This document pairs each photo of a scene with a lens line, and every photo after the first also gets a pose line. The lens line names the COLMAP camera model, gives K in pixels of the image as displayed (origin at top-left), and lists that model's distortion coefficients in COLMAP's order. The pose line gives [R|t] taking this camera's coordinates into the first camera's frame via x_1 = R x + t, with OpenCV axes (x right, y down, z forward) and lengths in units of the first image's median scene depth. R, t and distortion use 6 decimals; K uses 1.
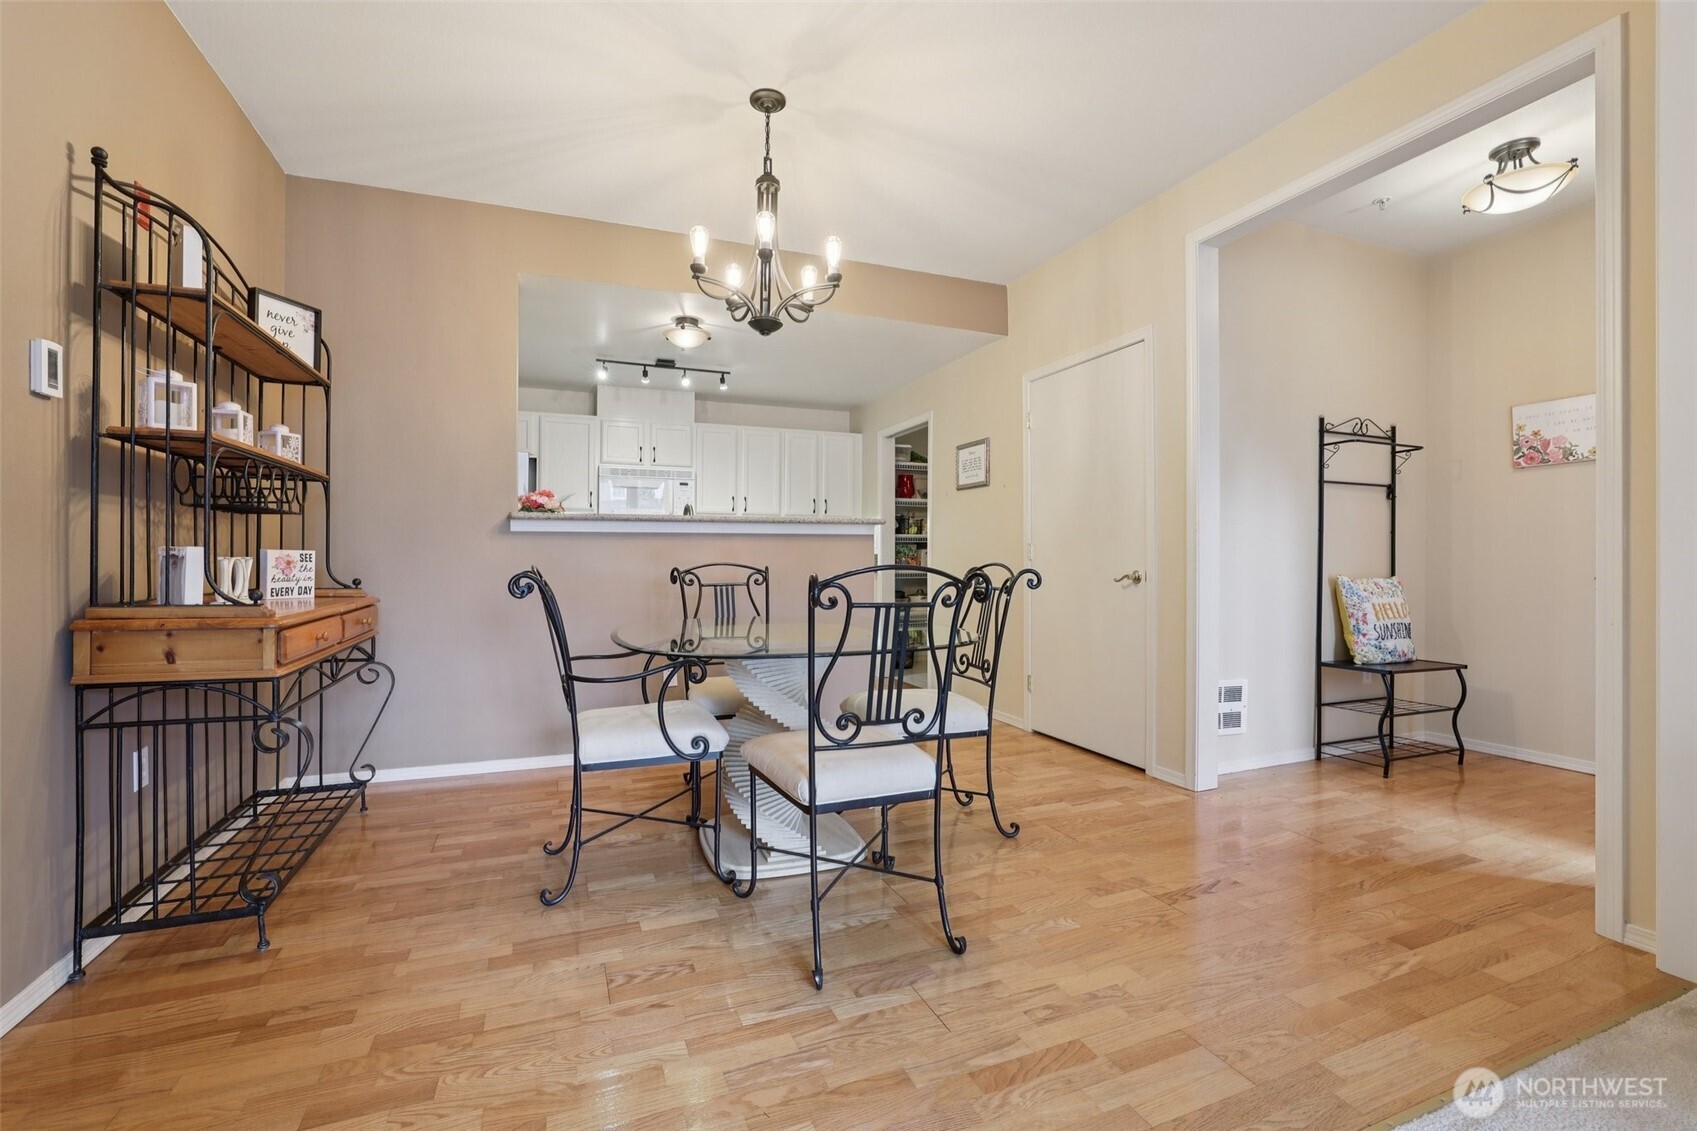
lens RADIAL K [[732.8, 0, 840.6], [0, 732.8, 555.5], [0, 0, 1]] dist [-0.040169, 0.013447]
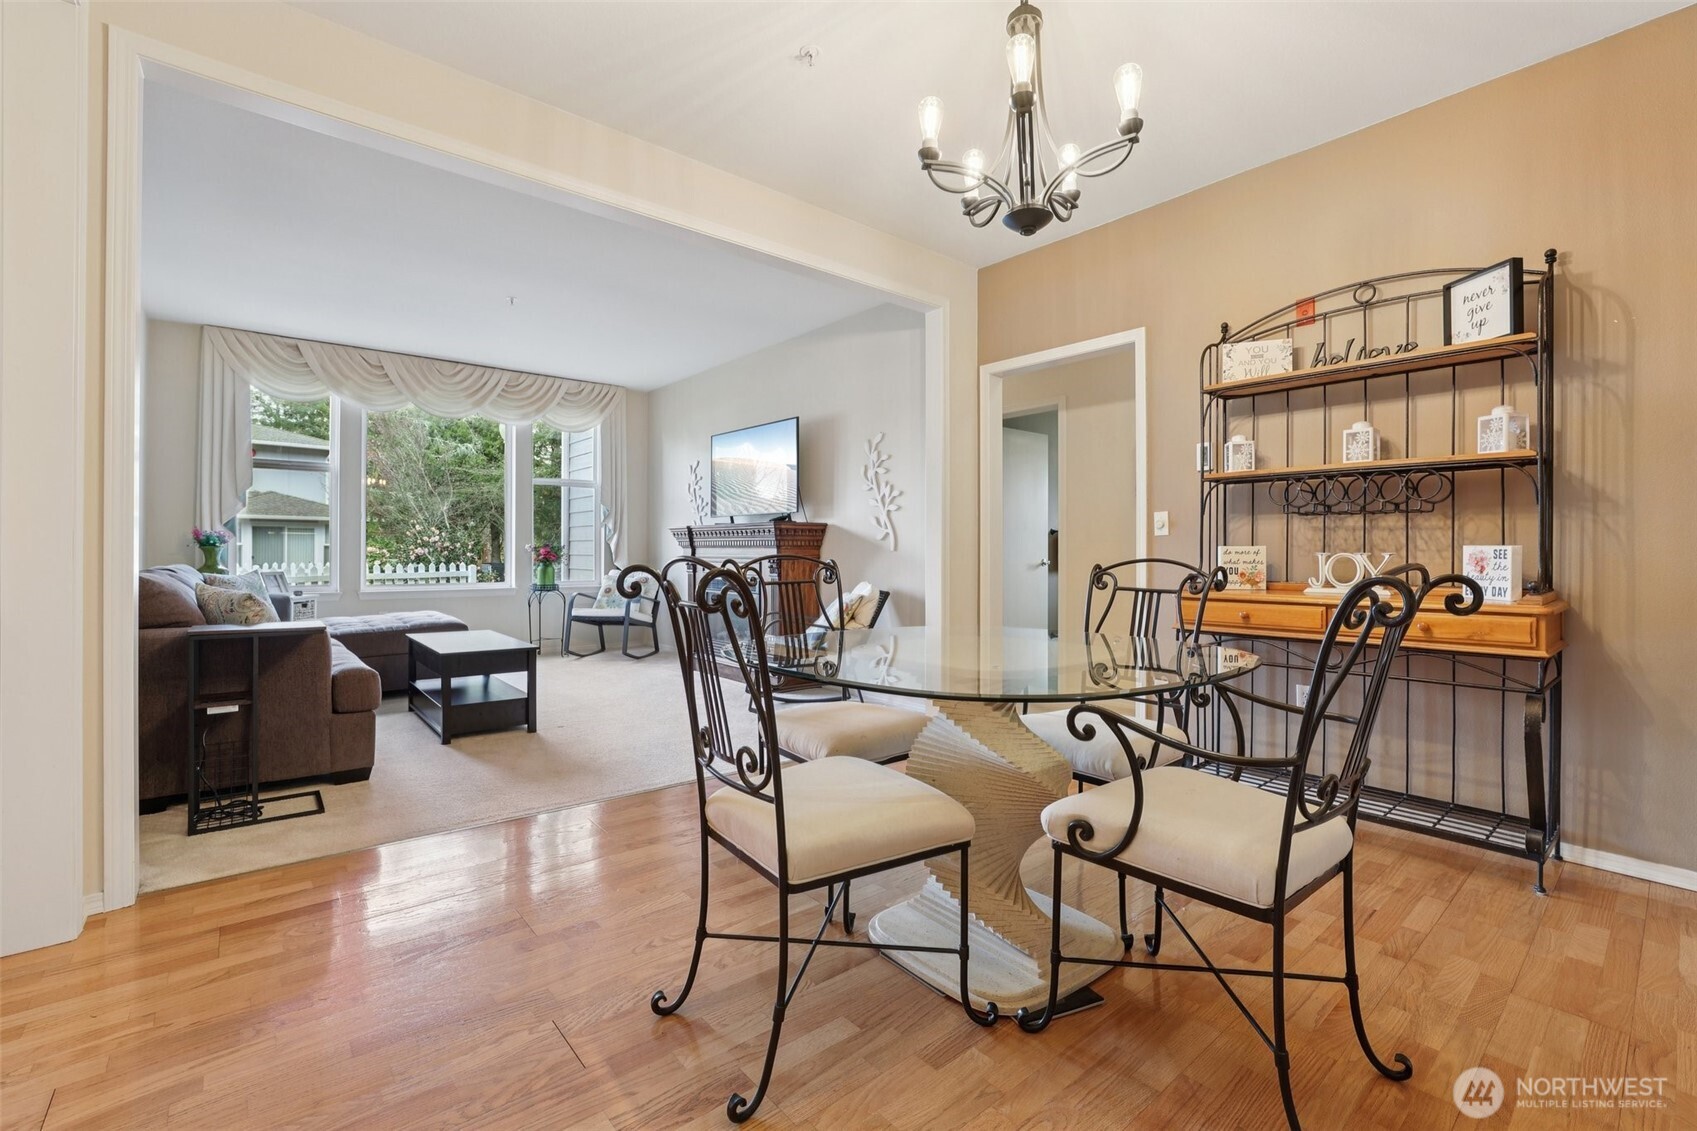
lens RADIAL K [[732.8, 0, 832.0], [0, 732.8, 560.8], [0, 0, 1]] dist [-0.040169, 0.013447]
pose [[-0.953177, -0.005123, -0.302369, 0.283829], [-0.007261, 0.999956, 0.005947, 0.007269], [0.302325, 0.007864, -0.953172, 1.648990]]
